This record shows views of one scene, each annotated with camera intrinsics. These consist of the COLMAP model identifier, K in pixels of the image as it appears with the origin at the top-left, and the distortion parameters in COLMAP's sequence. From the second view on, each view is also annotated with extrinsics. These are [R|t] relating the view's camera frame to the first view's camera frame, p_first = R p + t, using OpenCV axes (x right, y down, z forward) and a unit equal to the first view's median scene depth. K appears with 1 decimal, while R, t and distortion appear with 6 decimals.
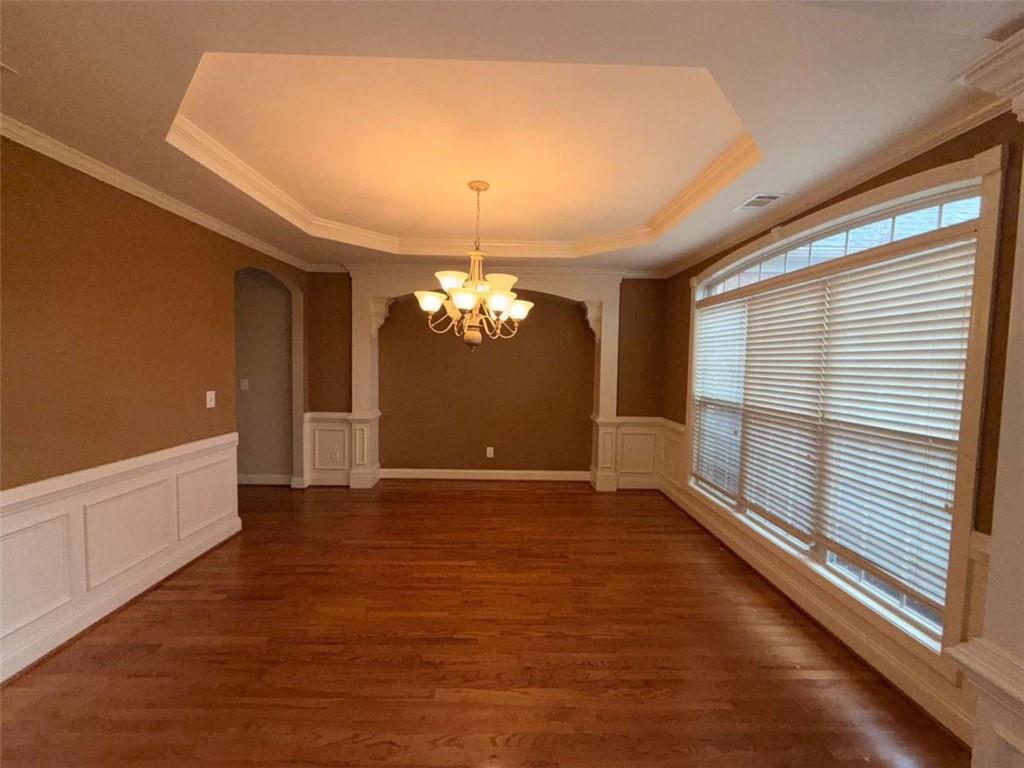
lens RADIAL K [[410.5, 0, 510.2], [0, 410.5, 383.9], [0, 0, 1]] dist [0.002559, 0.000339]
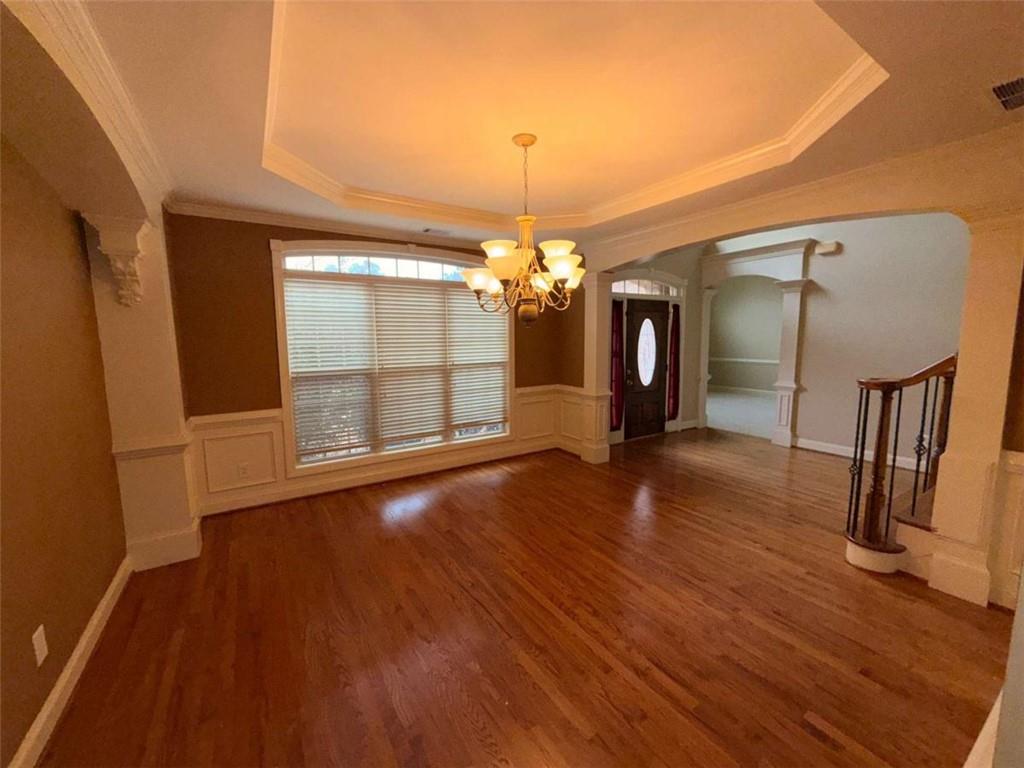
lens RADIAL K [[410.5, 0, 510.2], [0, 410.5, 383.9], [0, 0, 1]] dist [0.002559, 0.000339]
pose [[-0.516293, -0.113834, 0.848813, -0.874393], [0.050626, 0.985337, 0.162936, -0.105932], [-0.854915, 0.127094, -0.502959, 1.533933]]
